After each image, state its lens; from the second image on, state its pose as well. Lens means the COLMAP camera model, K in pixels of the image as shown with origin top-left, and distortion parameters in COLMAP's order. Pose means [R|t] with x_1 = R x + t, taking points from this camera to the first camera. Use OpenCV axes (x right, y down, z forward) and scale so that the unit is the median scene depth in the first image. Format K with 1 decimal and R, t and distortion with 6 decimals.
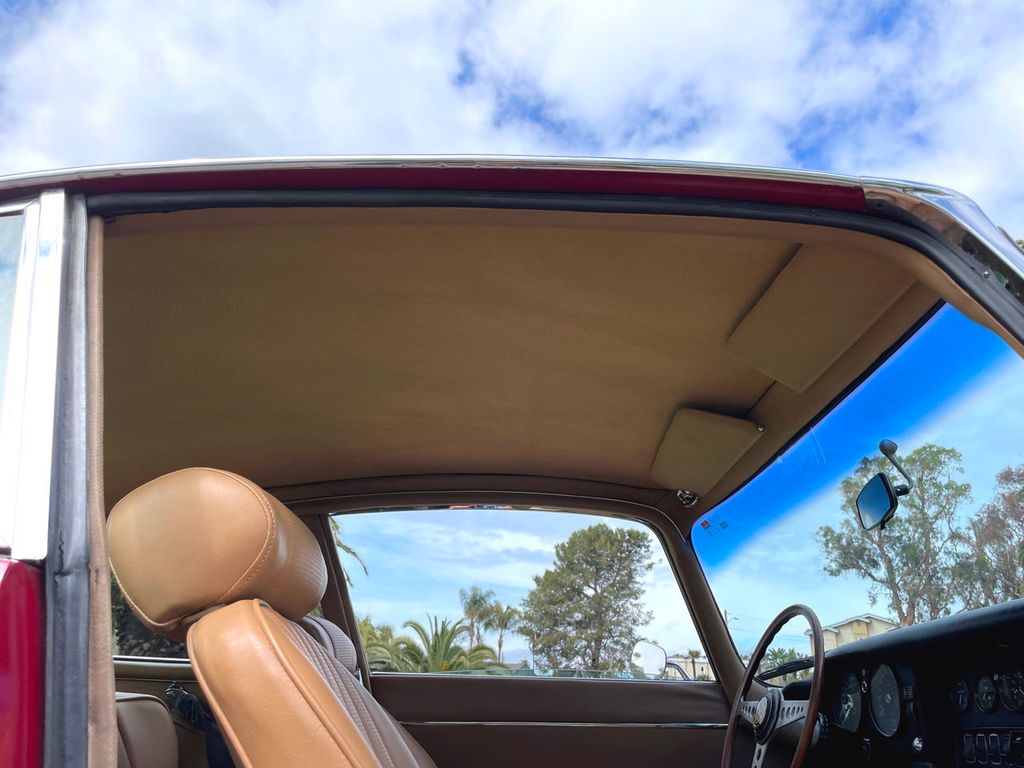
lens RADIAL K [[784.3, 0, 510.4], [0, 784.3, 376.6], [0, 0, 1]] dist [0.088042, -0.128887]
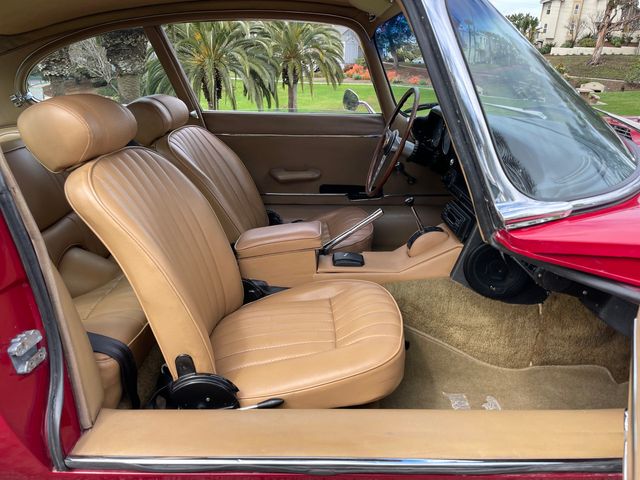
lens RADIAL K [[490.2, 0, 319.0], [0, 490.2, 235.4], [0, 0, 1]] dist [0.088042, -0.128887]
pose [[0.998772, 0.010102, -0.048499, 0.208253], [0.025794, 0.729778, 0.683197, -0.271942], [0.042296, -0.683609, 0.728622, -0.091528]]
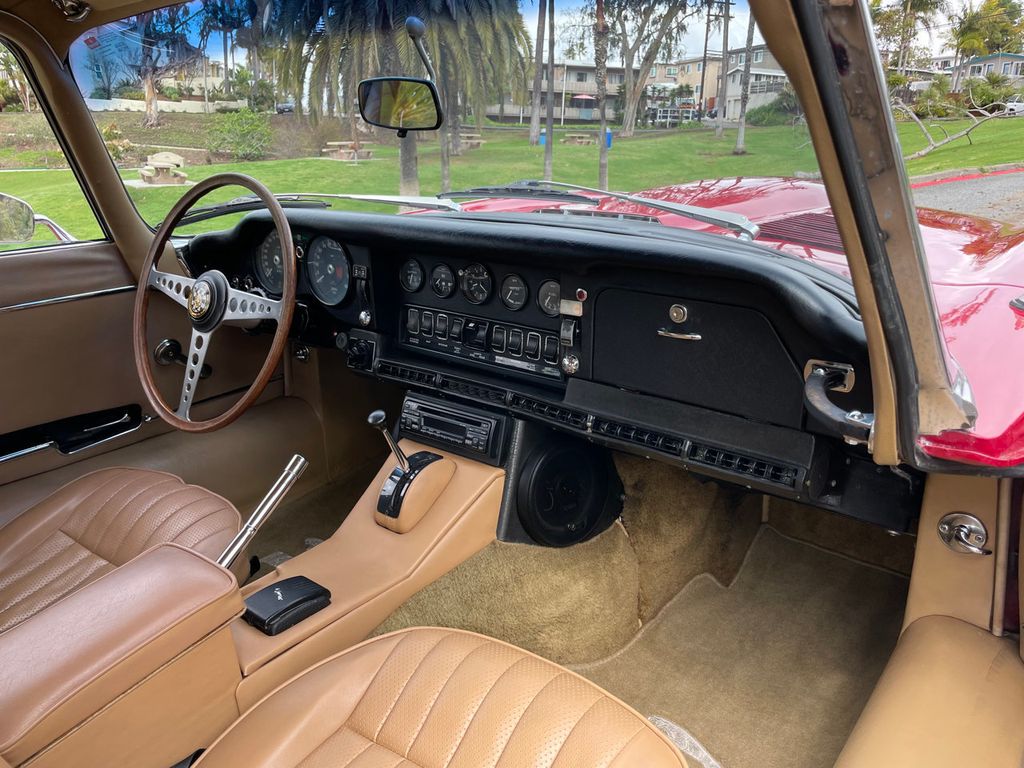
lens RADIAL K [[784.3, 0, 510.4], [0, 784.3, 376.6], [0, 0, 1]] dist [0.088042, -0.128887]
pose [[0.660061, -0.253561, 0.707125, -0.099495], [-0.283051, 0.787988, 0.546769, -0.085266], [-0.695846, -0.561054, 0.448349, 0.331294]]
